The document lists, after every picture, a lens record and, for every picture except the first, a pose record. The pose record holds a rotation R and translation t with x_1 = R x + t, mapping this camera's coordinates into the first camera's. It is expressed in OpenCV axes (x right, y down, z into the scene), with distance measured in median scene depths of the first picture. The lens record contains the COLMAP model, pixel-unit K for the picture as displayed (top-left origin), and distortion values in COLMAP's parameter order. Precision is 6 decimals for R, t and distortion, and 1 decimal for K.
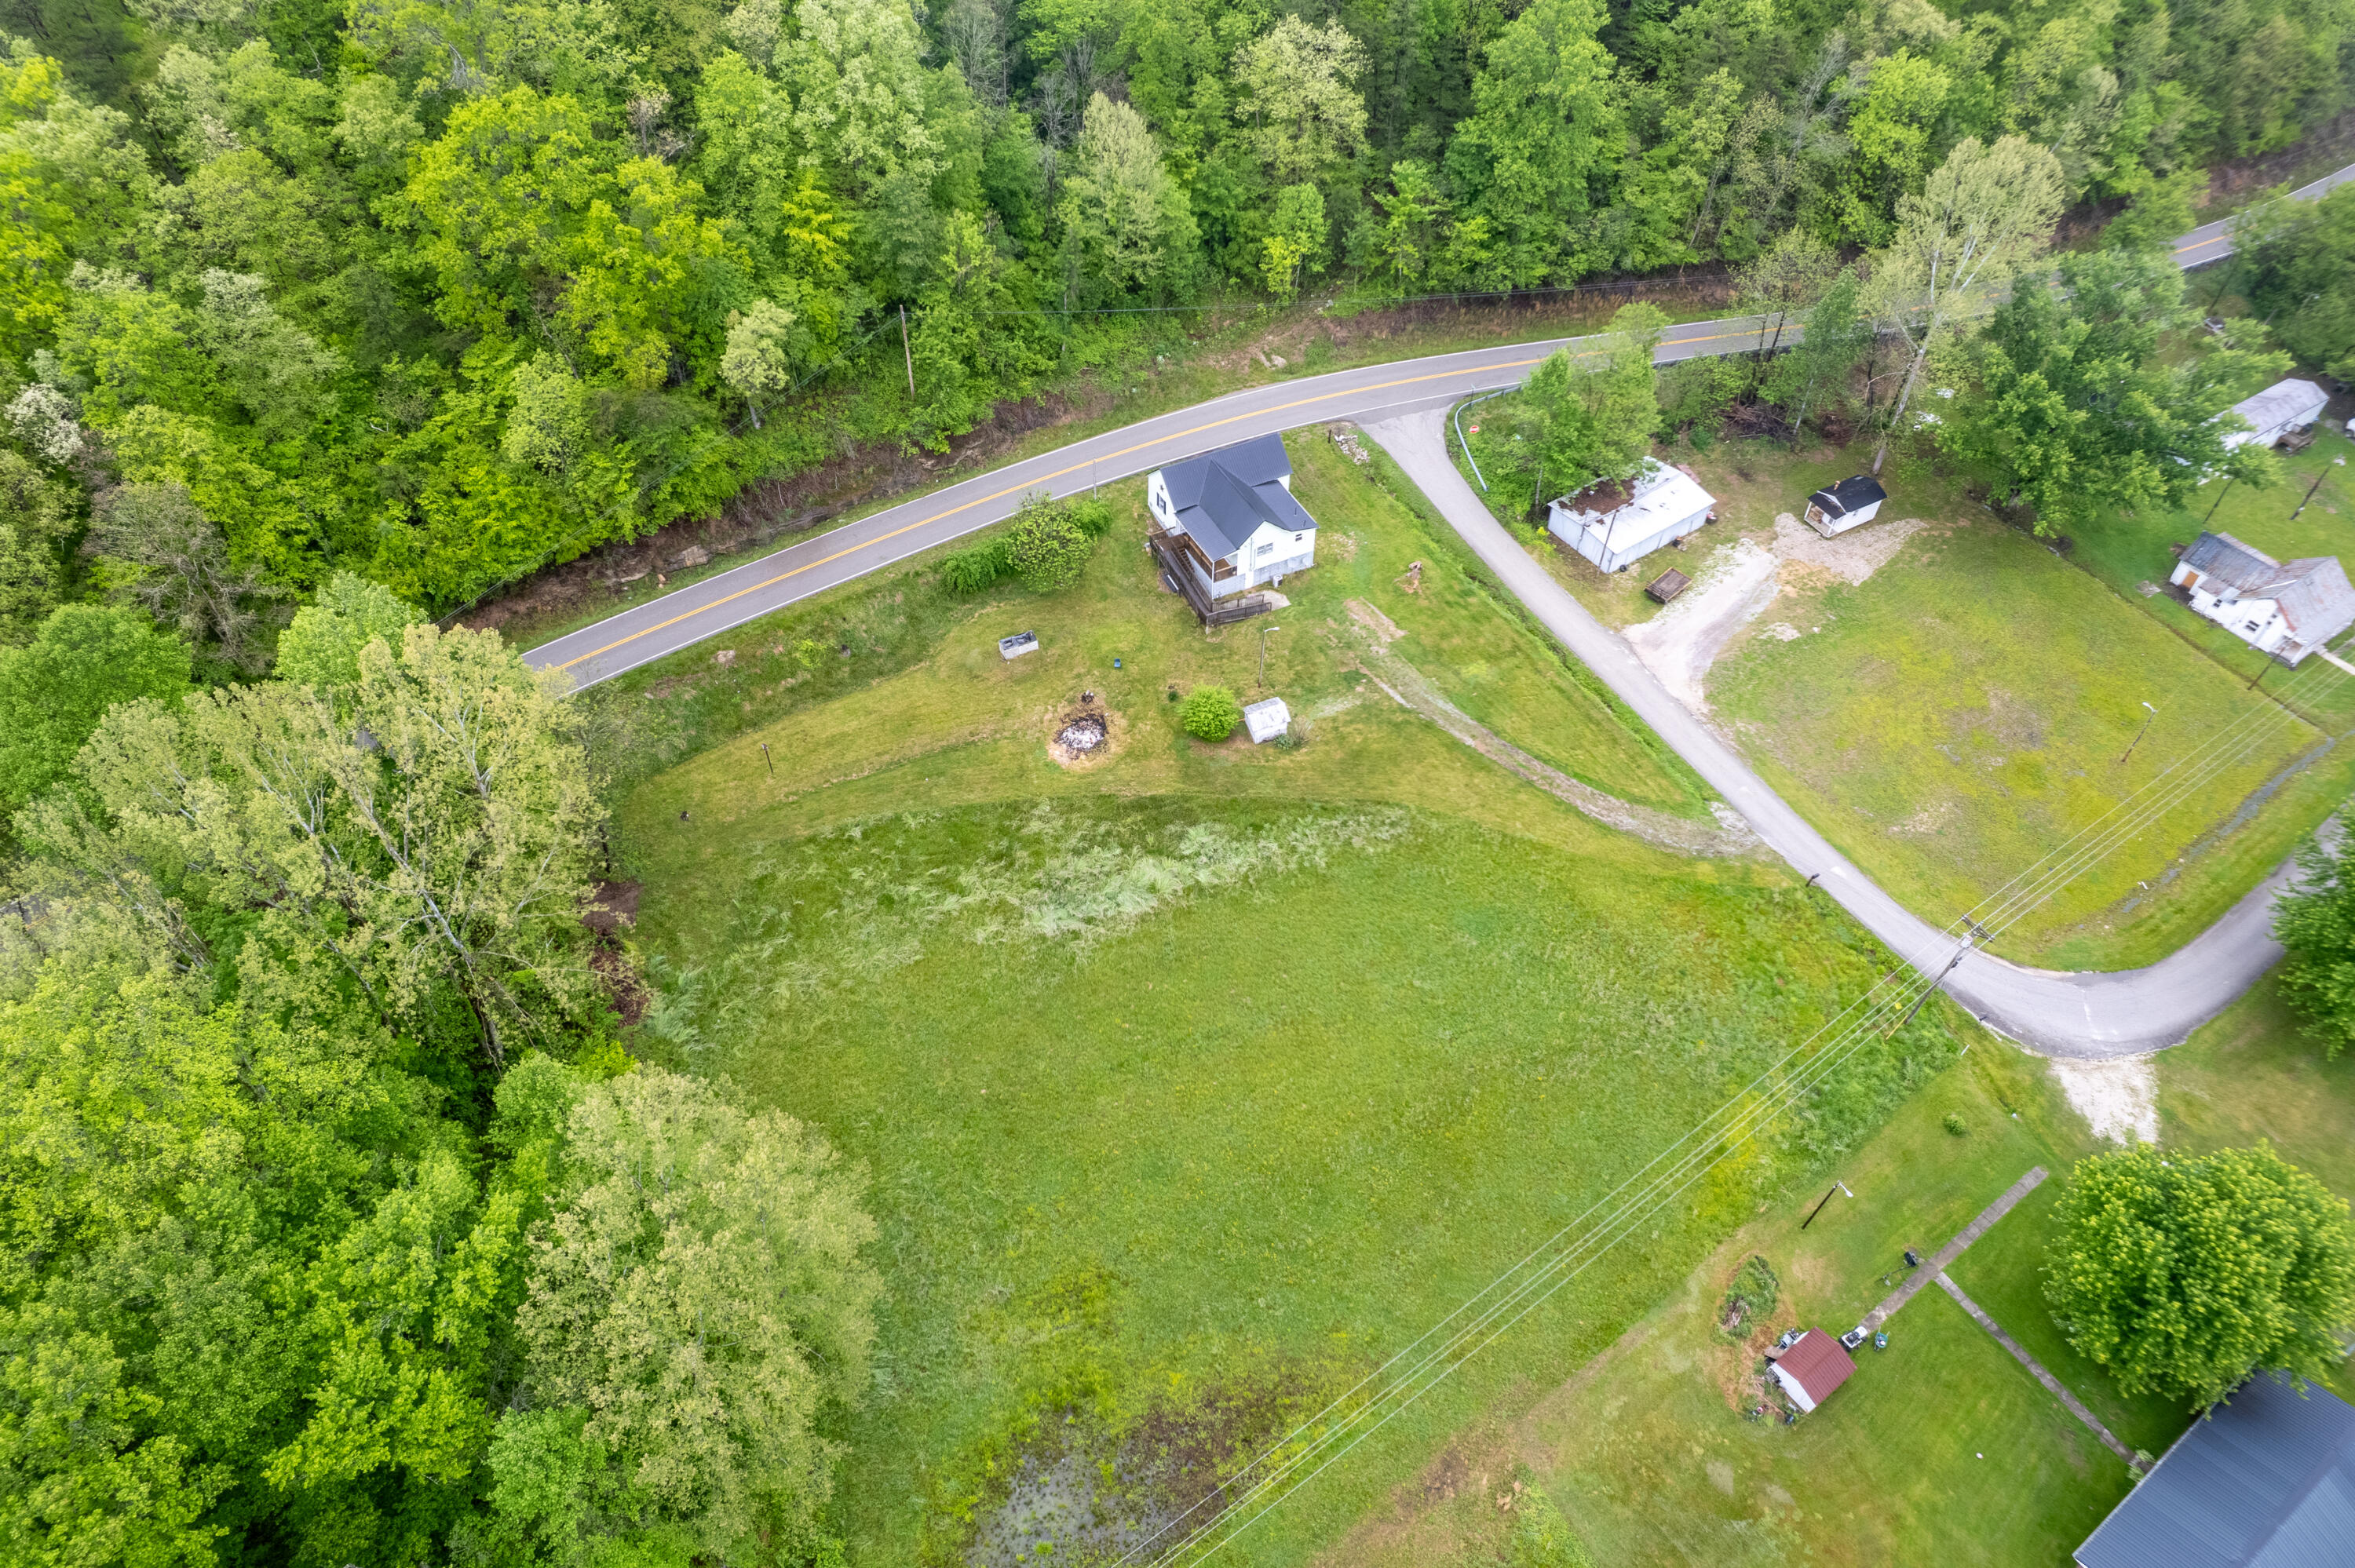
lens RADIAL K [[1520.4, 0, 1184.7], [0, 1520.4, 789.3], [0, 0, 1]] dist [-0.039757, 0.001154]
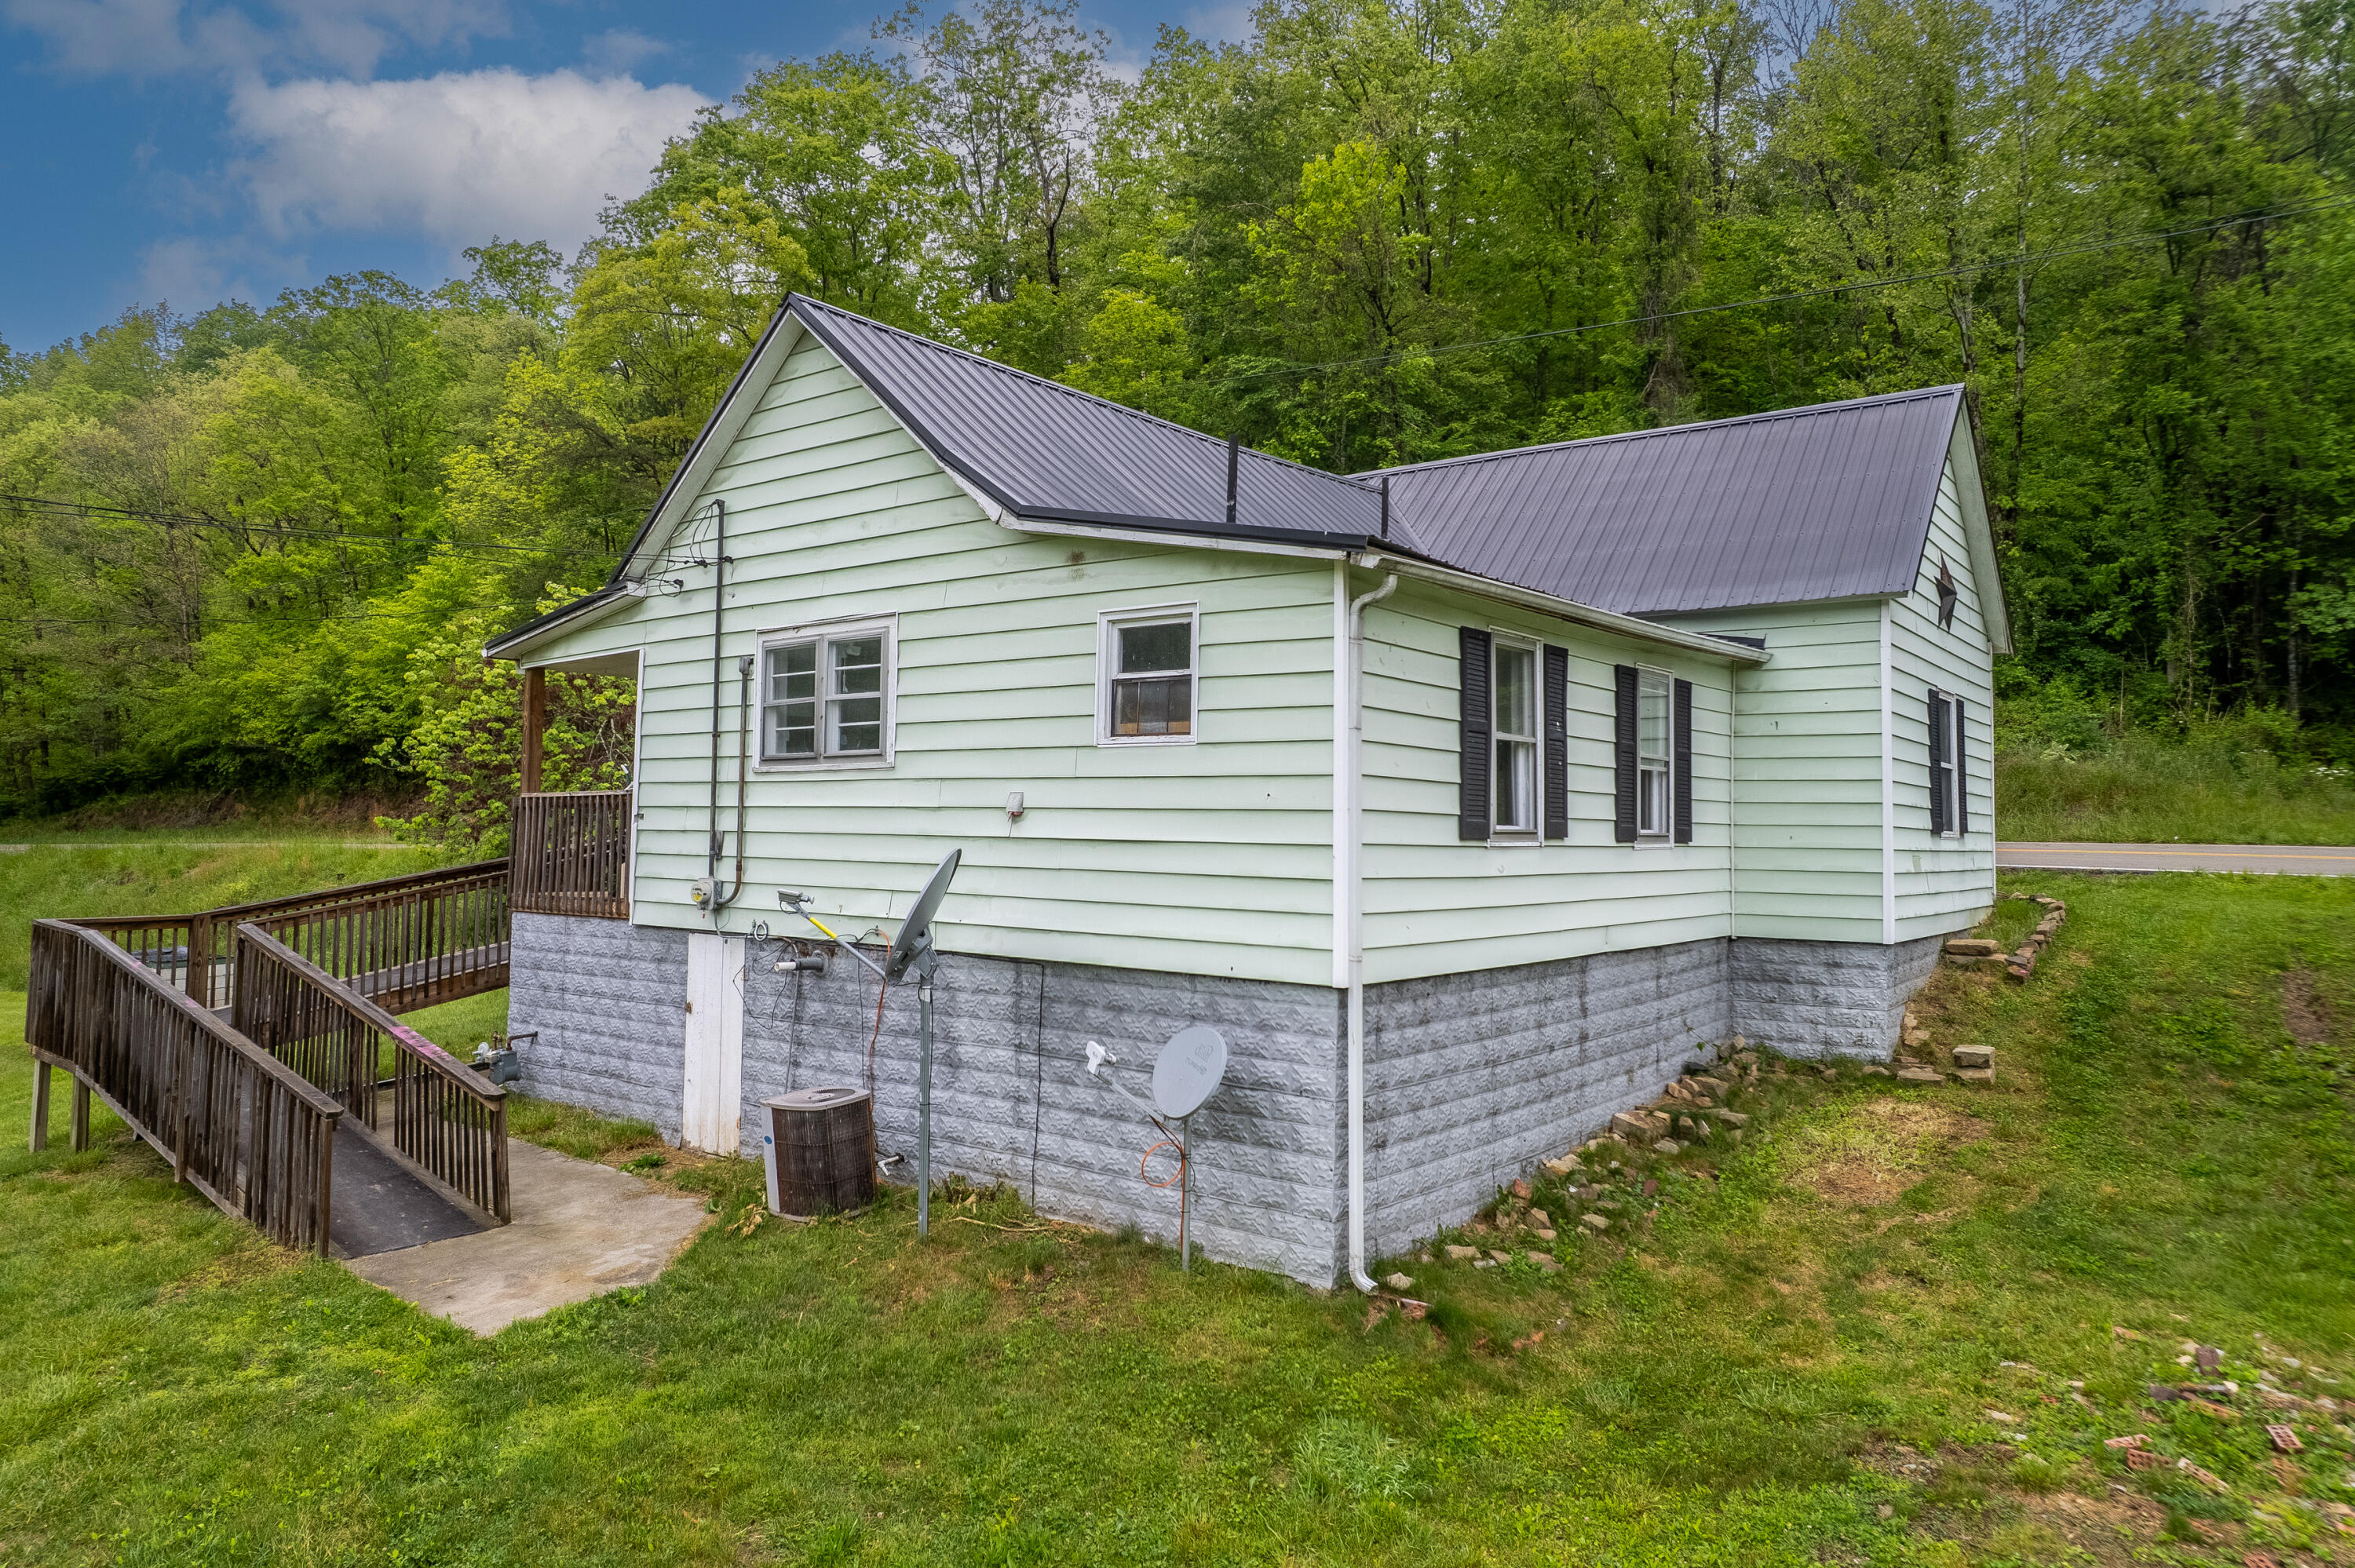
lens RADIAL K [[1483.7, 0, 1287.4], [0, 1483.7, 782.3], [0, 0, 1]] dist [0.000726, -0.000001]
pose [[0.450158, -0.035914, -0.892227, 0.146853], [-0.669013, 0.648223, -0.363631, -0.139946], [0.591421, 0.760603, 0.267776, 0.992850]]
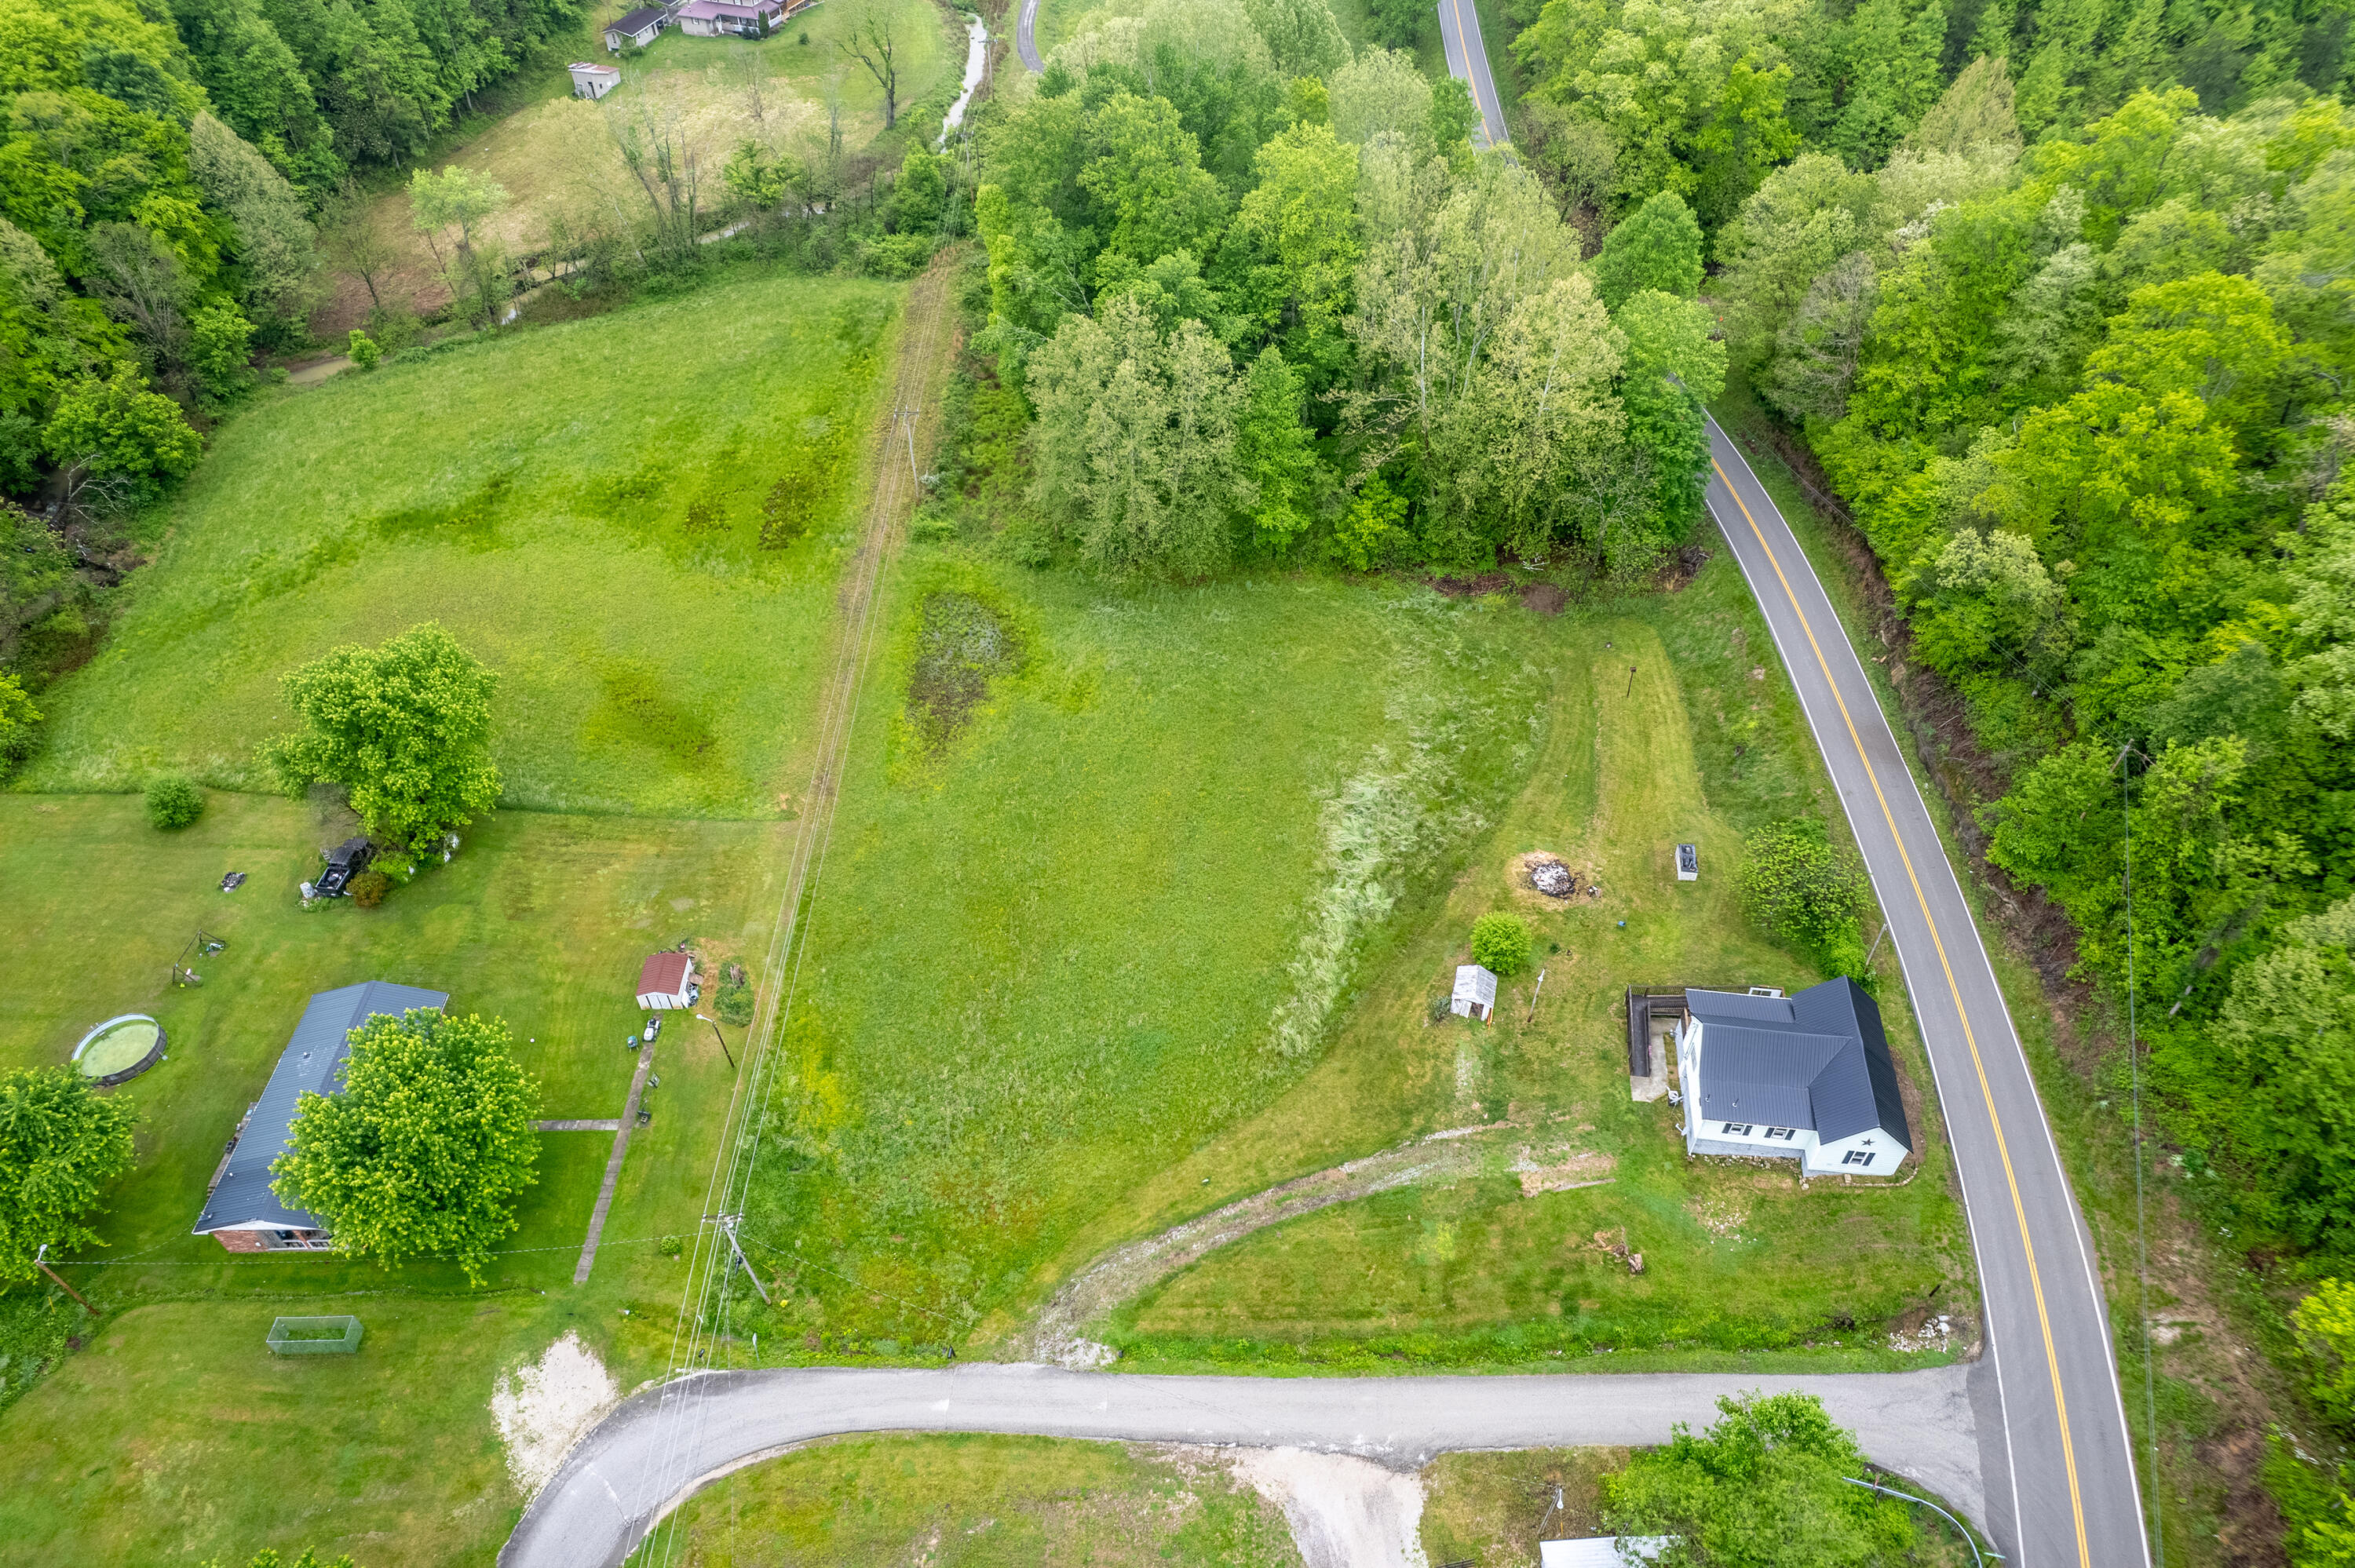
lens RADIAL K [[1516.9, 0, 1189.9], [0, 1516.9, 791.0], [0, 0, 1]] dist [-0.072268, 0.068115]
pose [[-0.568500, 0.571444, -0.591827, 0.574194], [-0.616962, 0.179740, 0.766193, -0.610956], [0.544212, 0.800715, 0.250377, 0.556880]]
